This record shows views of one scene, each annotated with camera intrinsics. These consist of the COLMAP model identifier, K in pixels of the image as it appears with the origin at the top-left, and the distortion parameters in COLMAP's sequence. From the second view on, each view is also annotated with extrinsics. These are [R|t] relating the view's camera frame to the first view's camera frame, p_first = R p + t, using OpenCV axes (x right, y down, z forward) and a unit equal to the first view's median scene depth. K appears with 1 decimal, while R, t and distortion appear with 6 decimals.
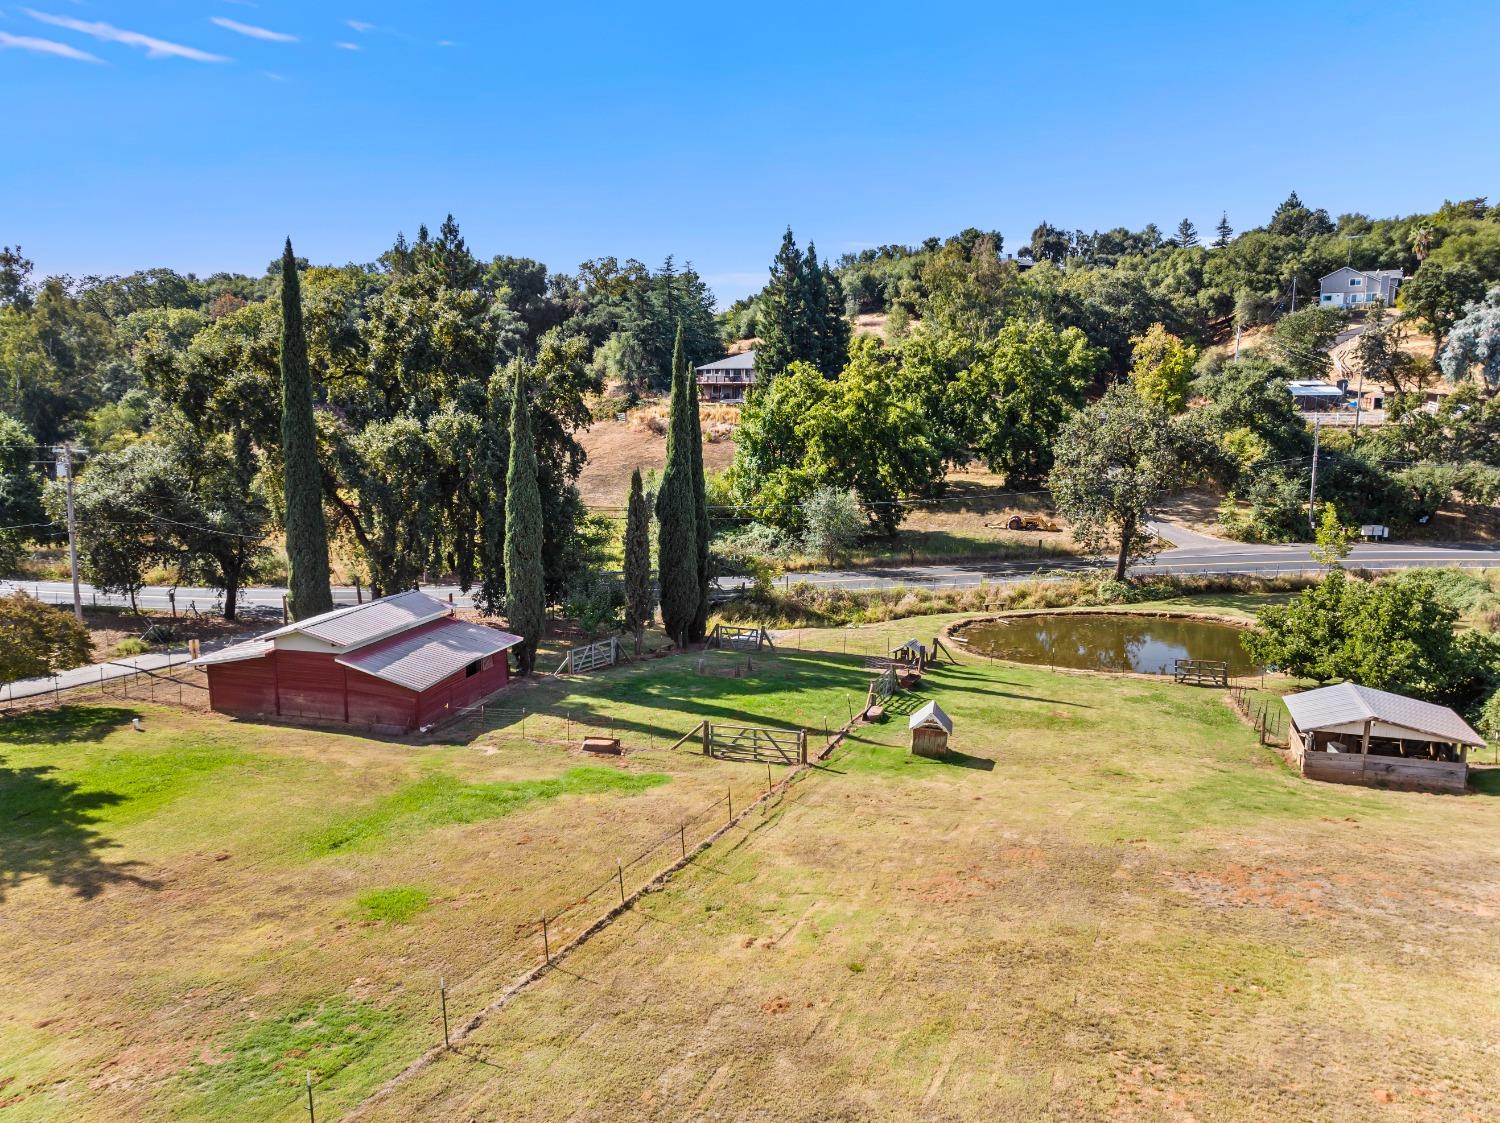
lens RADIAL K [[1041.7, 0, 753.4], [0, 1041.7, 561.8], [0, 0, 1]] dist [-0.003038, -0.005454]
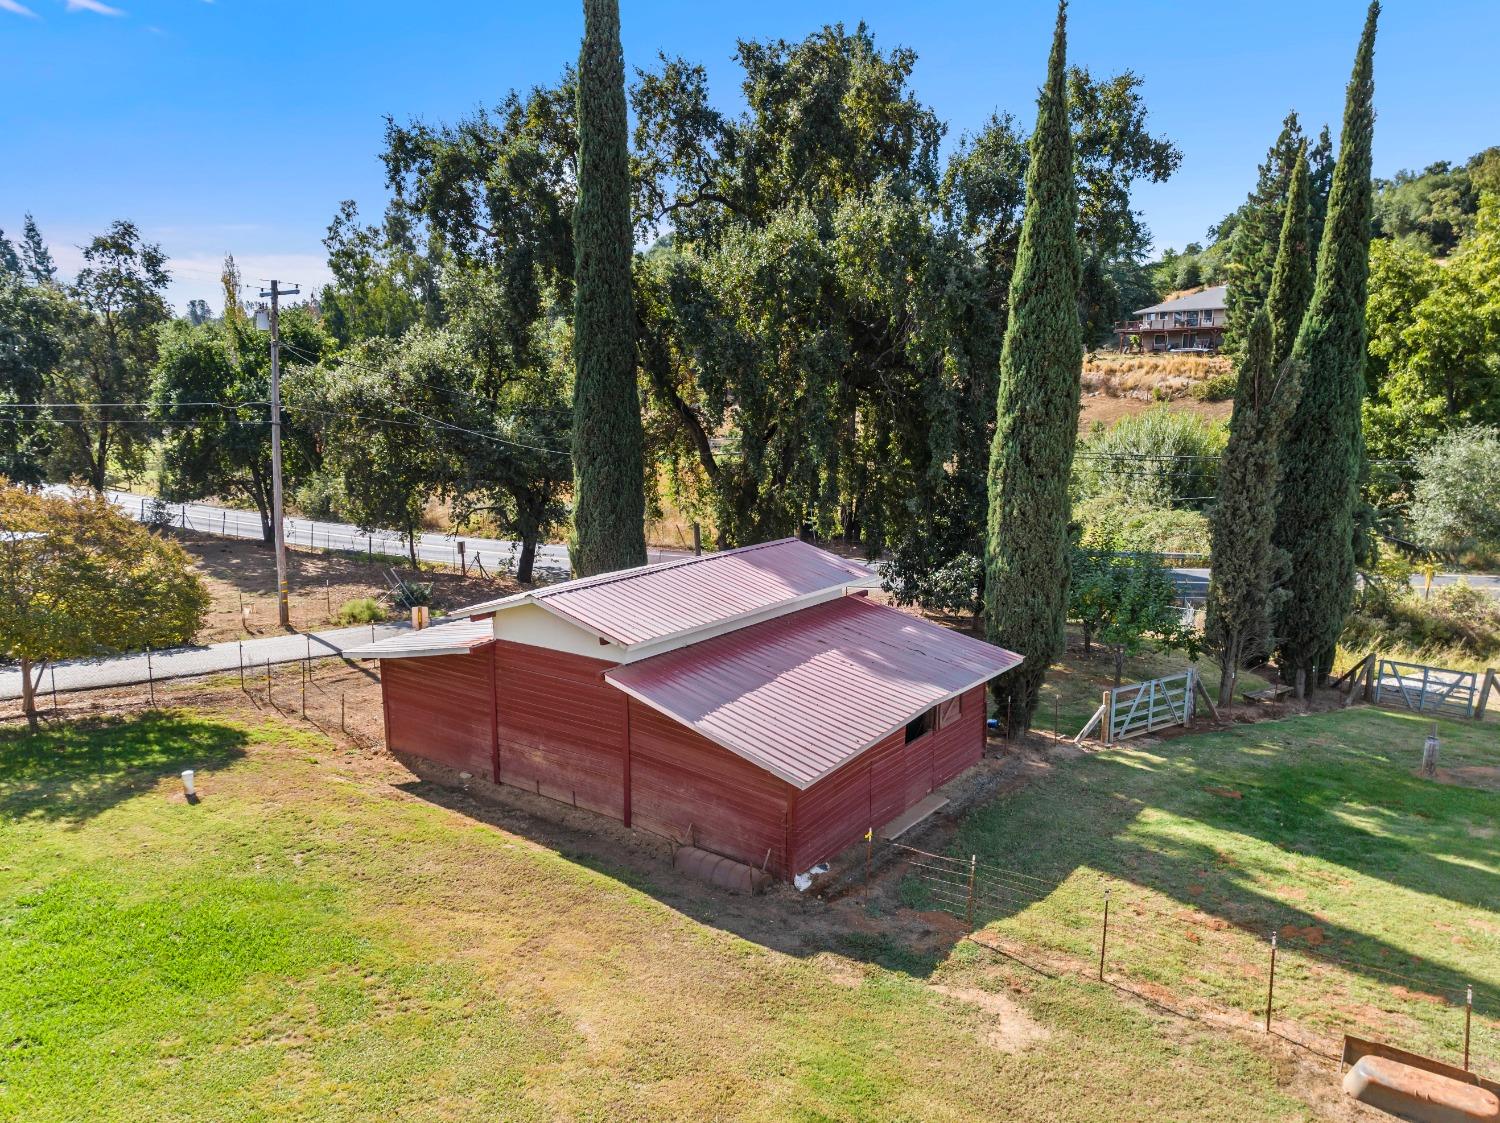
lens RADIAL K [[1043.3, 0, 750.3], [0, 1043.3, 567.3], [0, 0, 1]] dist [0.002699, -0.007129]
pose [[0.942051, 0.061144, -0.329851, -0.095326], [-0.059415, 0.998116, 0.015329, 0.018150], [0.330167, 0.005157, 0.943909, 0.279222]]
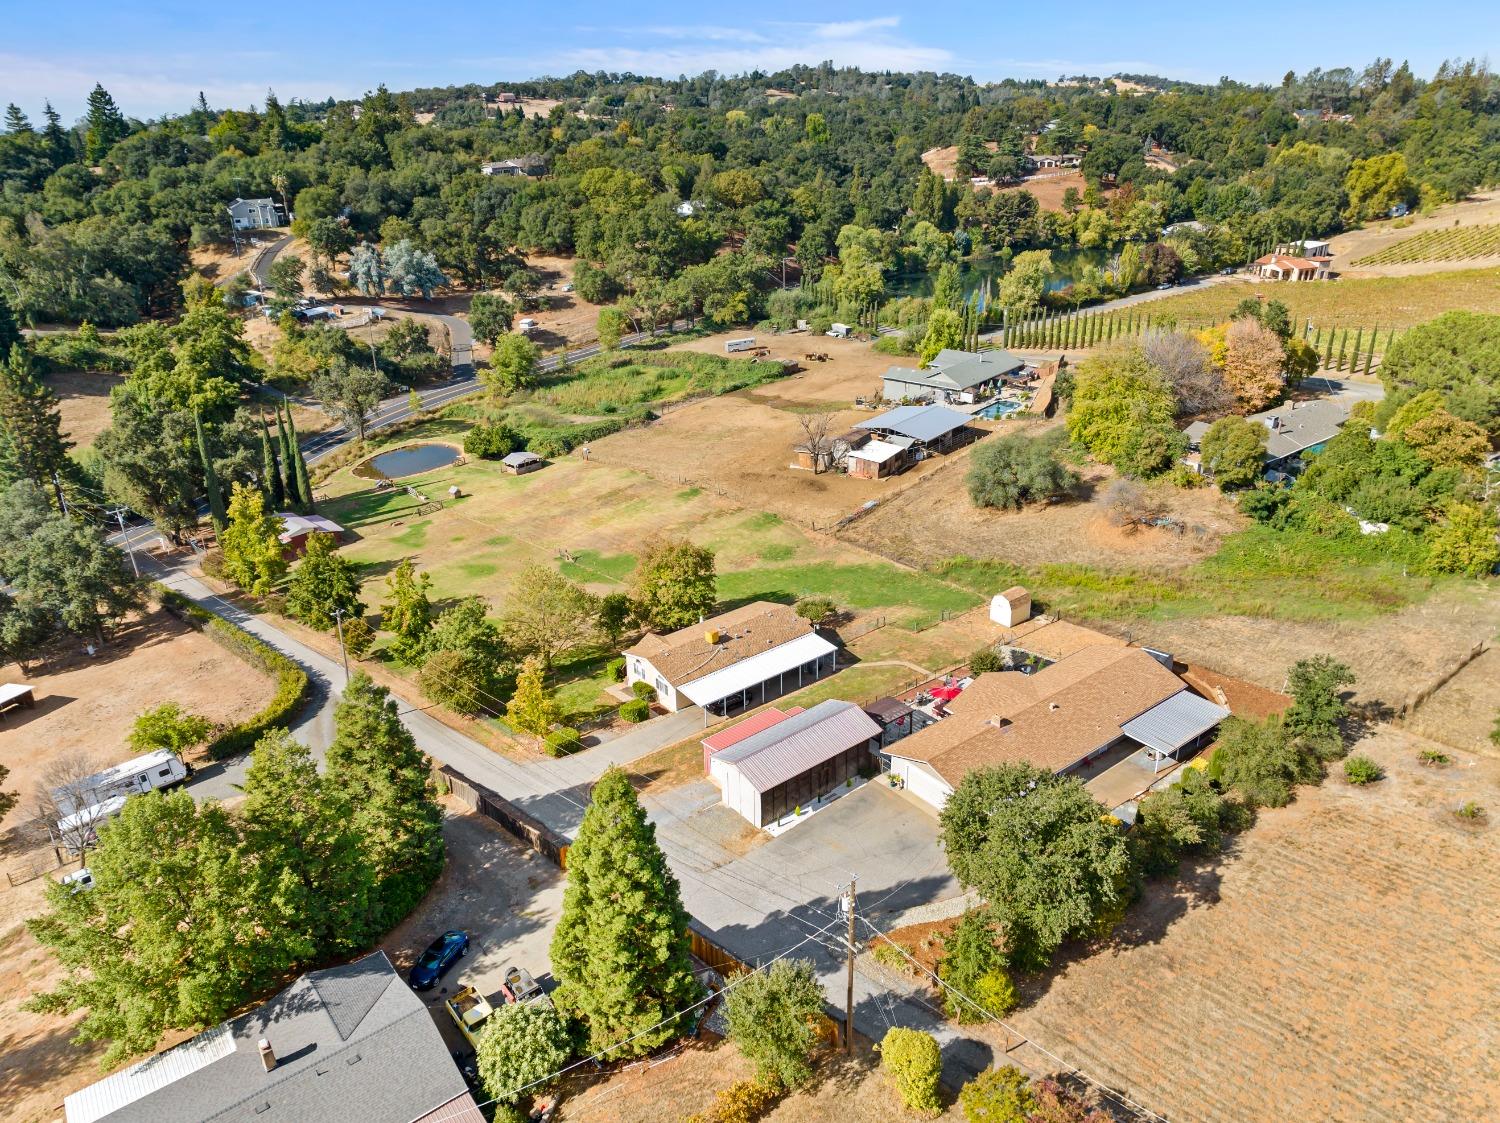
lens RADIAL K [[1043.3, 0, 750.3], [0, 1043.3, 567.3], [0, 0, 1]] dist [0.002699, -0.007129]
pose [[0.430804, -0.375315, 0.820699, -1.164092], [0.174203, 0.926897, 0.332438, -0.302492], [-0.885472, -0.000247, 0.464692, -0.809060]]
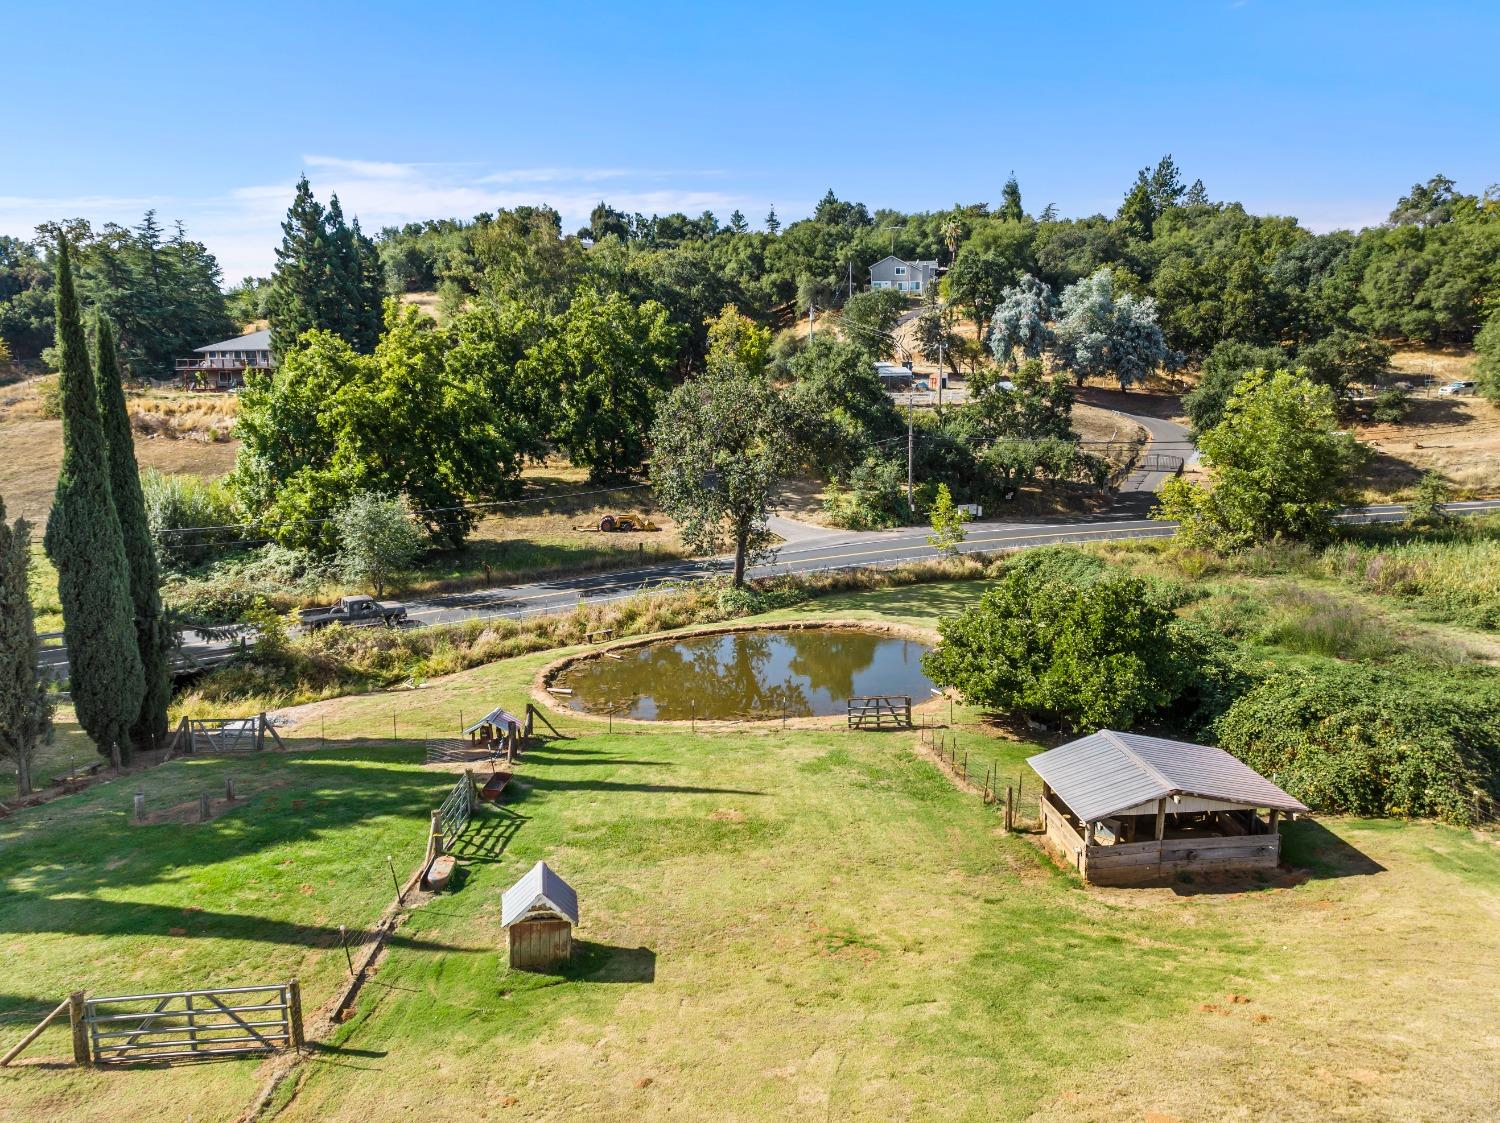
lens RADIAL K [[1043.3, 0, 750.3], [0, 1043.3, 567.3], [0, 0, 1]] dist [0.002699, -0.007129]
pose [[0.920080, -0.075750, 0.384336, 0.028822], [0.072457, 0.997105, 0.023064, -0.013586], [-0.384970, 0.006628, 0.922905, 0.173812]]
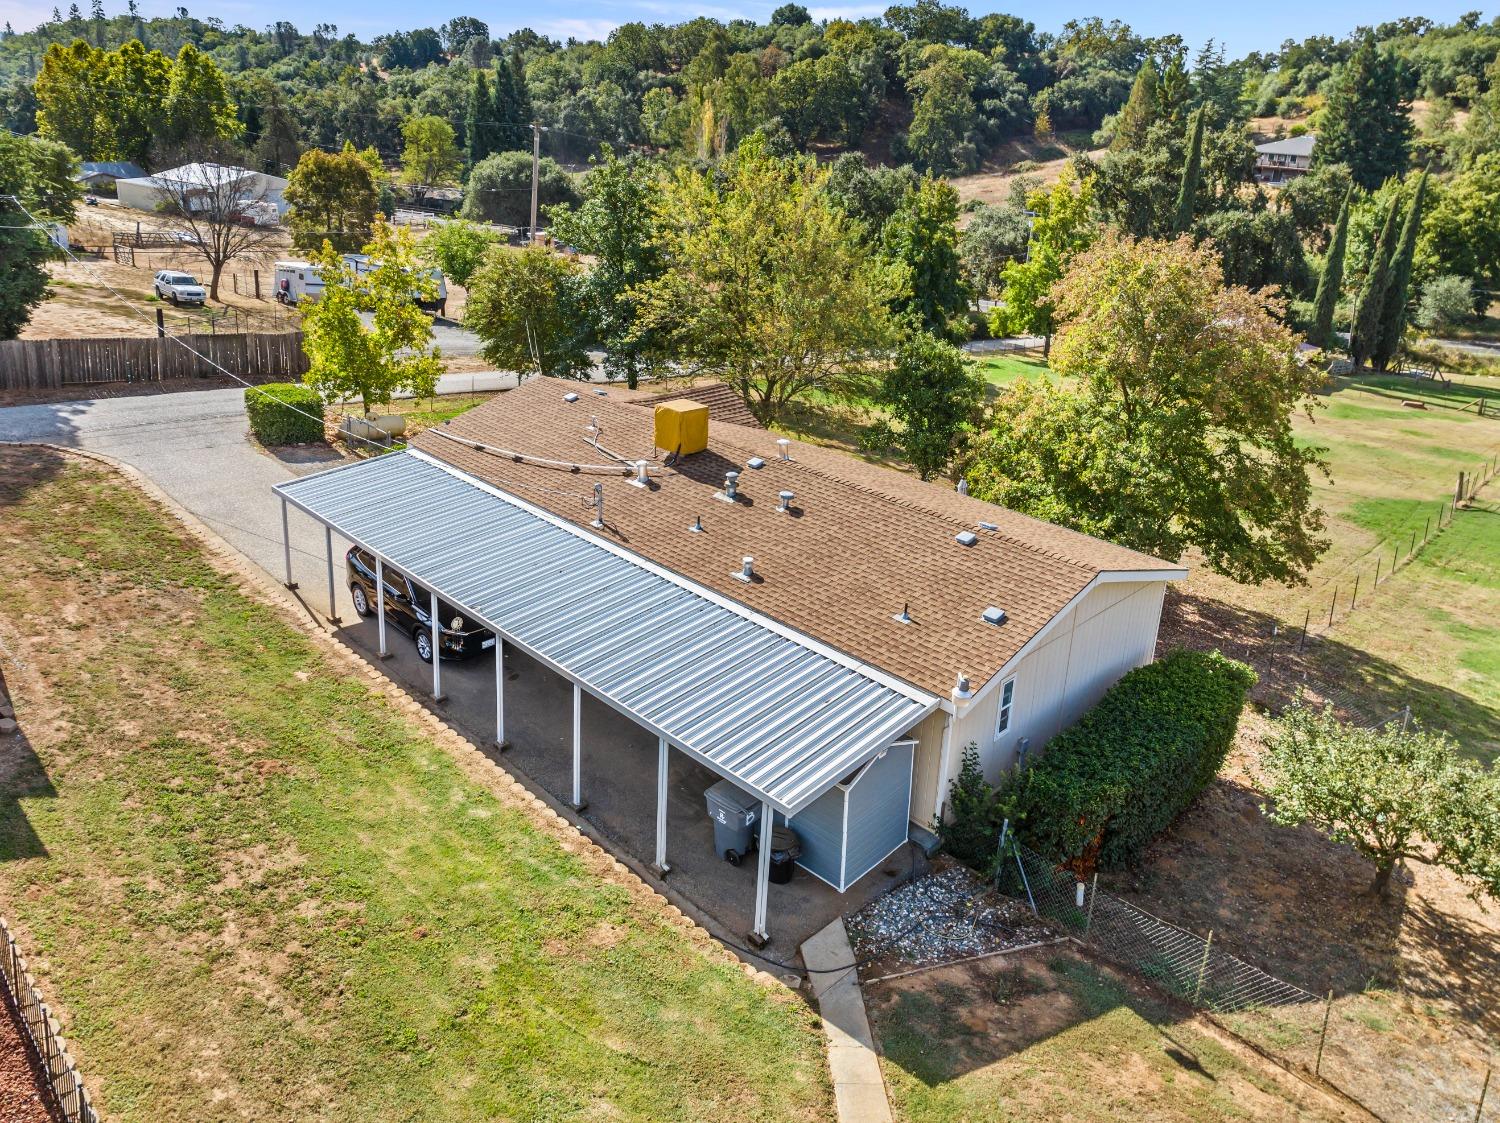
lens RADIAL K [[1134.7, 0, 741.7], [0, 1134.7, 439.7], [0, 0, 1]] dist [-0.062922, 0.085727]
pose [[0.947917, 0.140834, -0.285690, -0.294239], [-0.109520, 0.986363, 0.122853, 0.049500], [0.299096, -0.085165, 0.950415, -0.542859]]
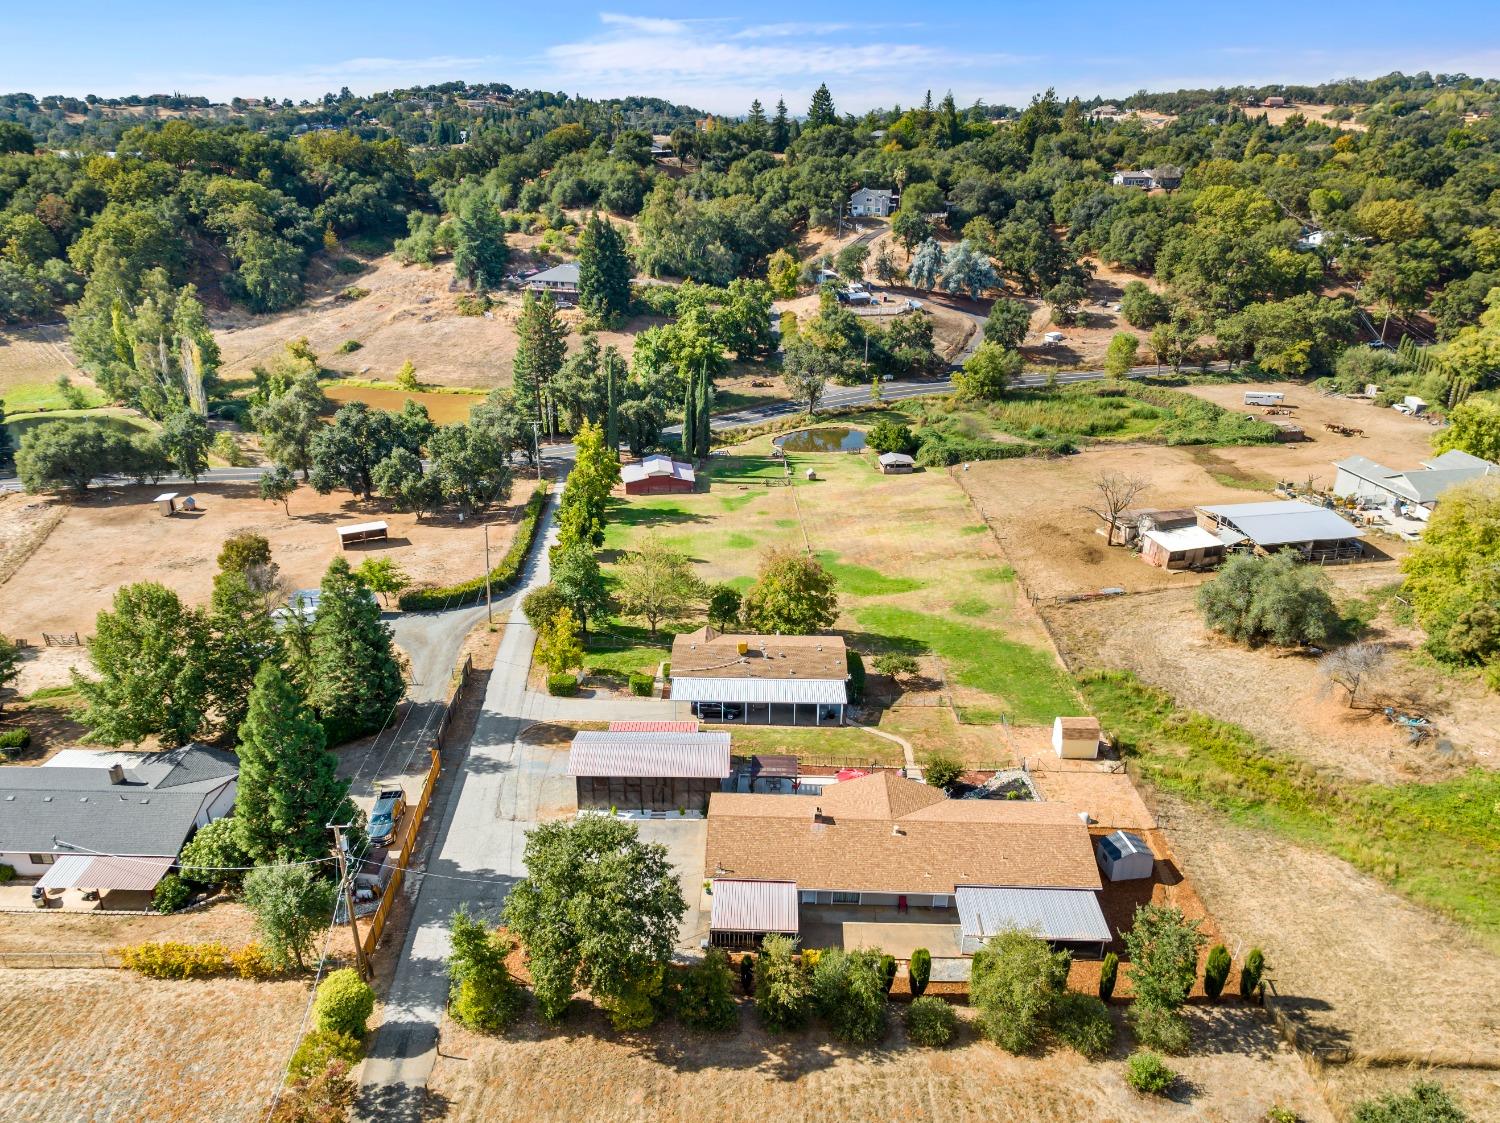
lens RADIAL K [[1046.9, 0, 751.8], [0, 1046.9, 568.2], [0, 0, 1]] dist [0.002147, -0.005082]
pose [[0.906768, -0.163309, 0.388719, -0.766174], [0.063381, 0.964262, 0.257258, -0.254416], [-0.416840, -0.208636, 0.884712, -1.207636]]
